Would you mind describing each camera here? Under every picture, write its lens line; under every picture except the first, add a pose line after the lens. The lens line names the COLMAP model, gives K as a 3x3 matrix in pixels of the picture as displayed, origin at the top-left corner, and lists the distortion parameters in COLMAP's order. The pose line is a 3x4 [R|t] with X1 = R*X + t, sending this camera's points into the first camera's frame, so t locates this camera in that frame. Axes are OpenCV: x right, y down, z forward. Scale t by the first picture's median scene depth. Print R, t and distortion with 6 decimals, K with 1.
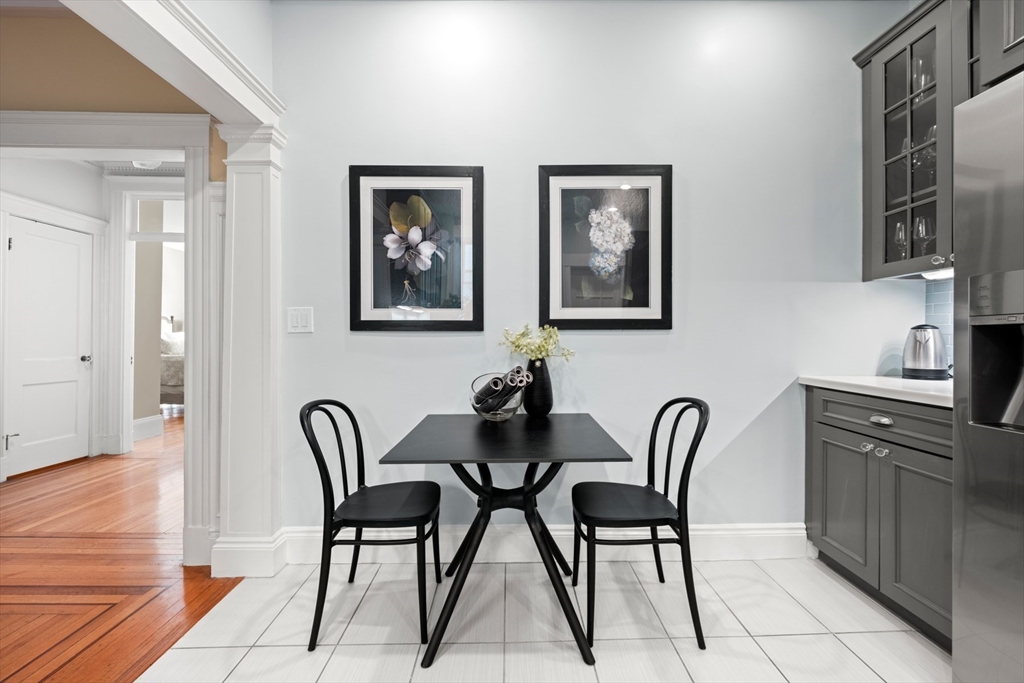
lens RADIAL K [[439.6, 0, 517.5], [0, 439.6, 341.0], [0, 0, 1]] dist [-0.001026, 0.000236]
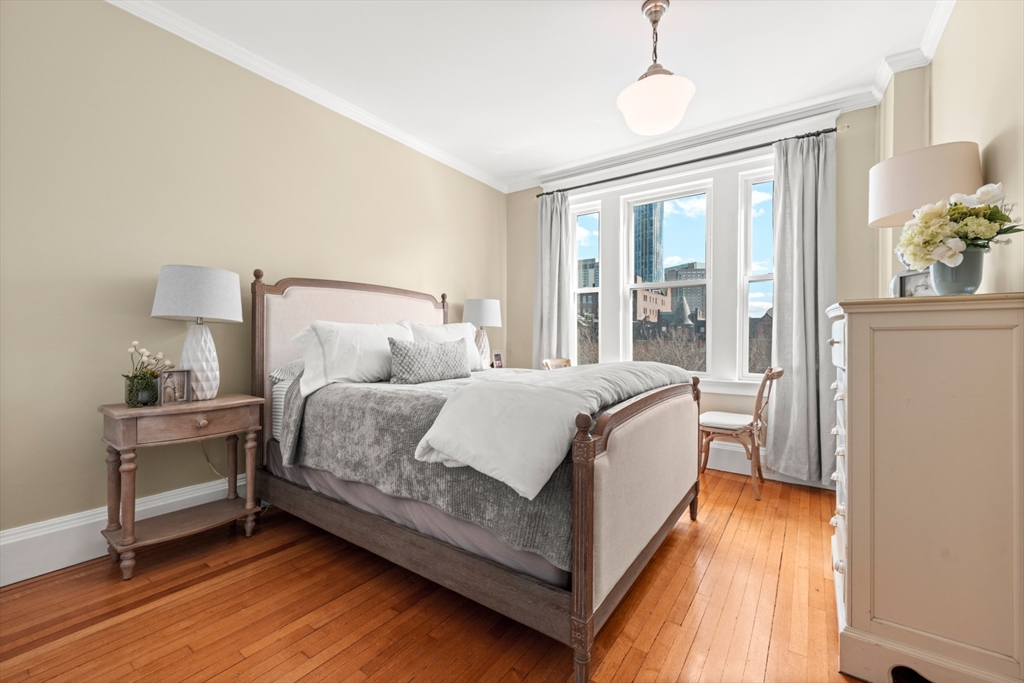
lens RADIAL K [[429.4, 0, 512.0], [0, 429.4, 341.5], [0, 0, 1]] dist [-0.001905, -0.000279]
pose [[0.809348, 0.001227, -0.587329, -1.523976], [-0.000382, 0.999999, 0.001564, -0.012074], [0.587330, -0.001042, 0.809347, 2.272022]]
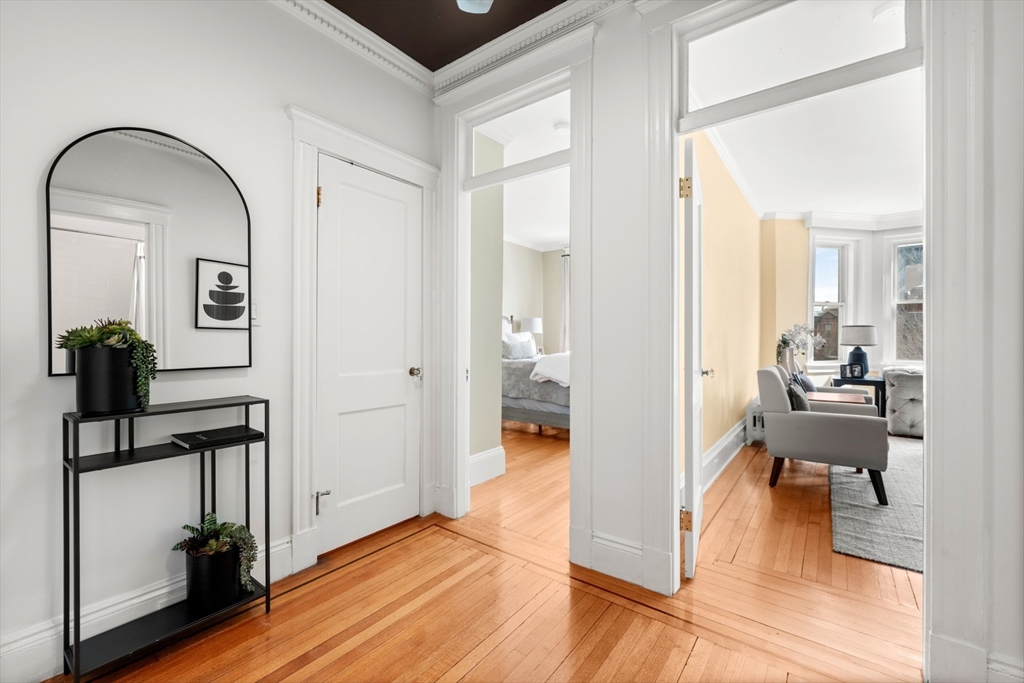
lens RADIAL K [[429.4, 0, 512.0], [0, 429.4, 341.5], [0, 0, 1]] dist [-0.001905, -0.000279]
pose [[0.790101, -0.003450, -0.612967, -0.830718], [0.004694, 0.999989, 0.000423, -0.010827], [0.612959, -0.003211, 0.790108, 1.027147]]
